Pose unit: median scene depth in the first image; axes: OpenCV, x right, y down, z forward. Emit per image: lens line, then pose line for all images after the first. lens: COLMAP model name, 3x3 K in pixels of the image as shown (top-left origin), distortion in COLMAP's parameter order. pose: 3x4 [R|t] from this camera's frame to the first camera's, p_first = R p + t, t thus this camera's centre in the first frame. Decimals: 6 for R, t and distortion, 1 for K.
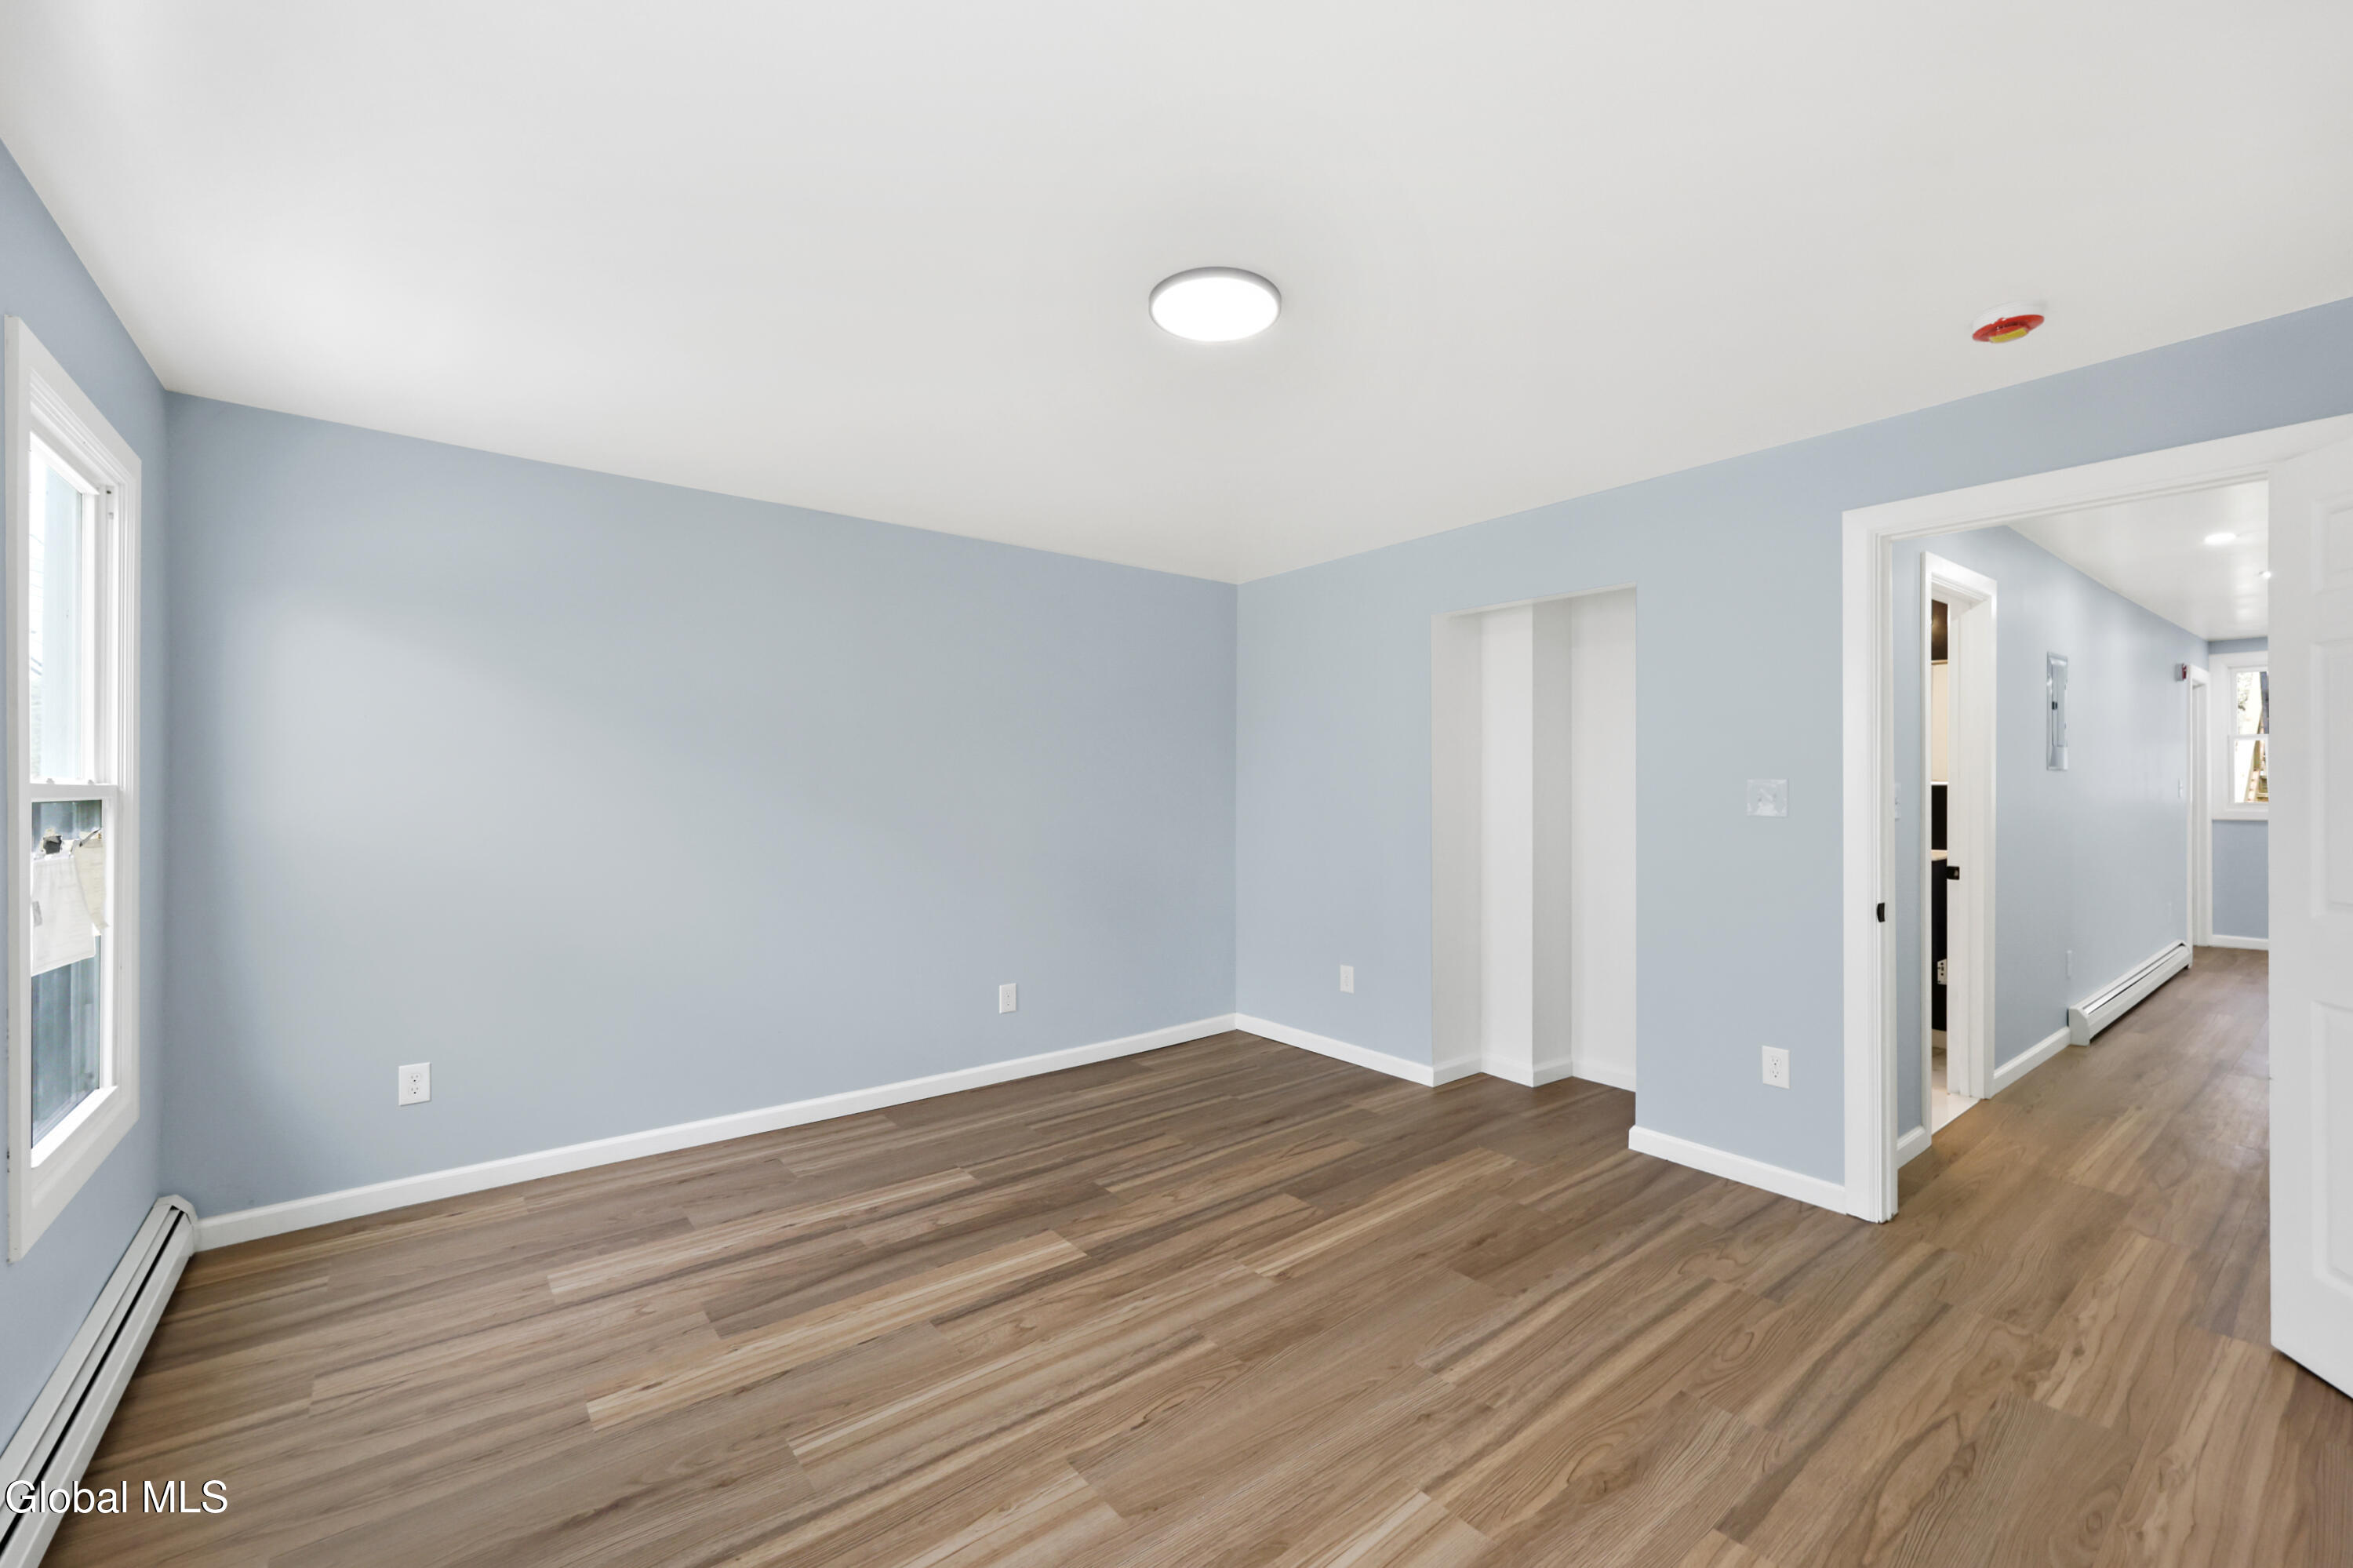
lens RADIAL K [[977.6, 0, 1176.5], [0, 977.6, 784.0], [0, 0, 1]] dist [0.000830, 0.000038]
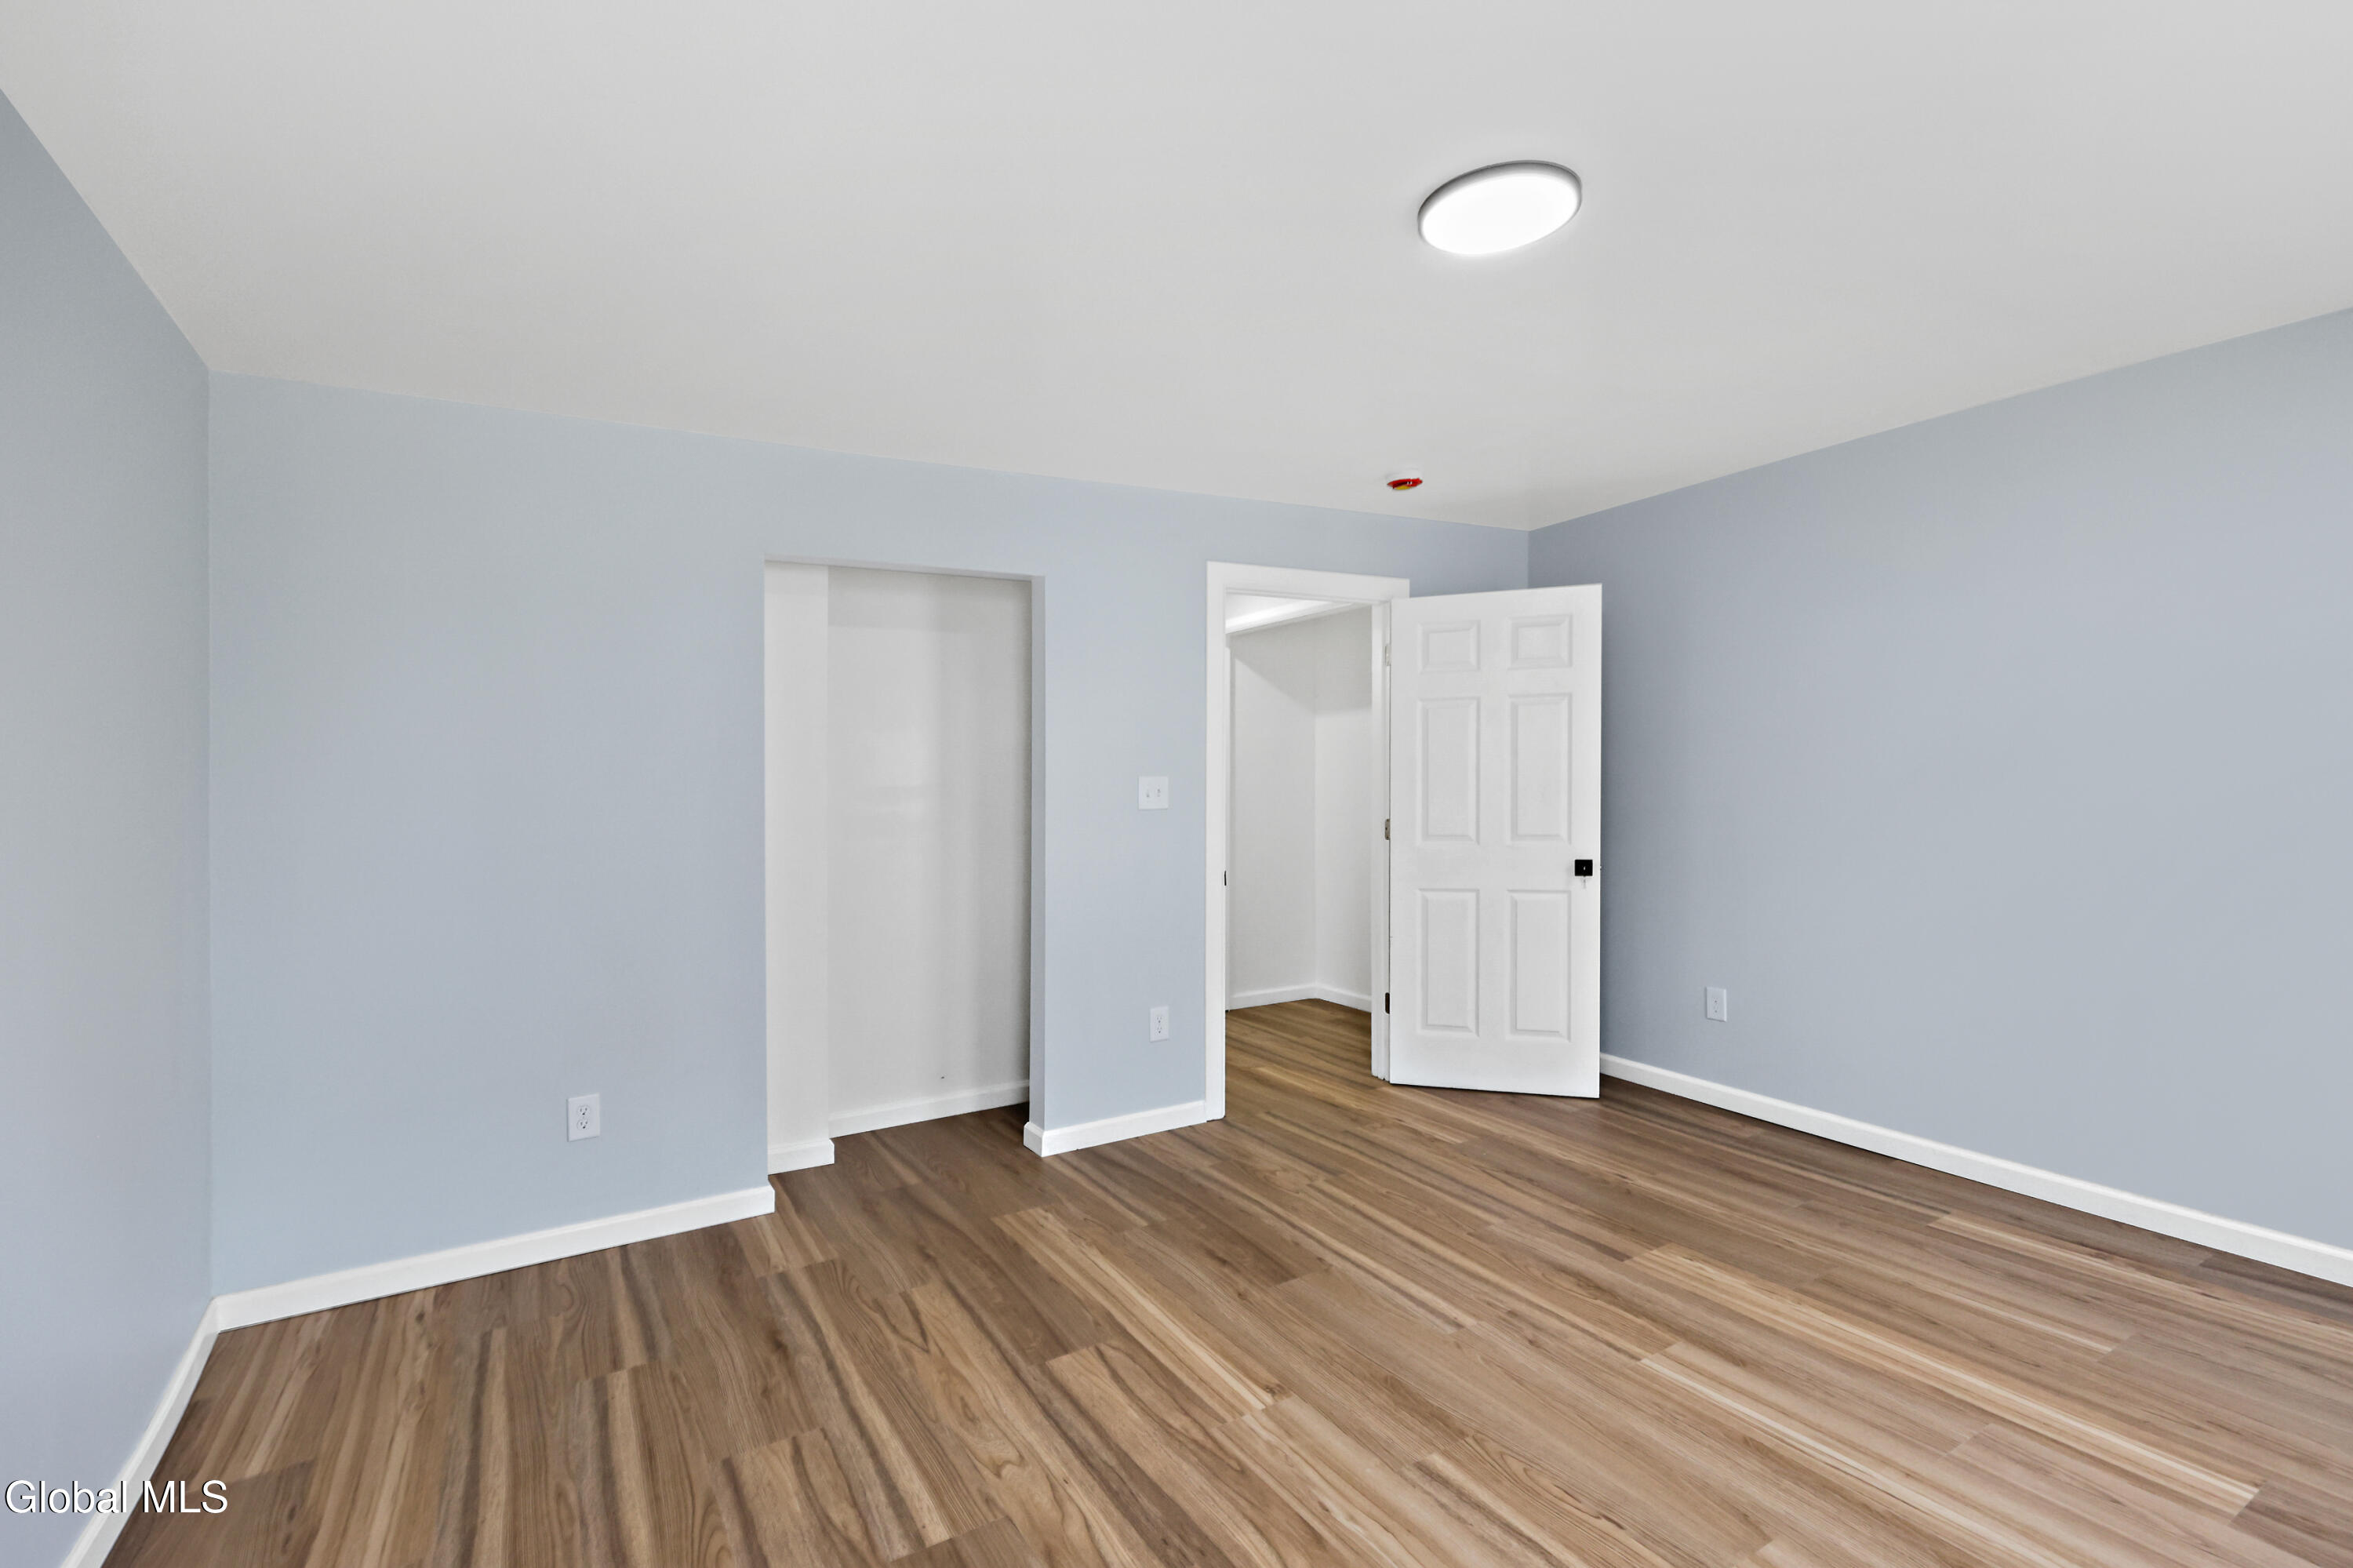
lens RADIAL K [[1087.6, 0, 1176.5], [0, 1087.6, 784.0], [0, 0, 1]] dist [0.001677, 0.000163]
pose [[0.123034, -0.004696, 0.992391, -0.694541], [0.027519, 0.999620, 0.001318, 0.005757], [-0.992021, 0.027147, 0.123117, 0.852415]]
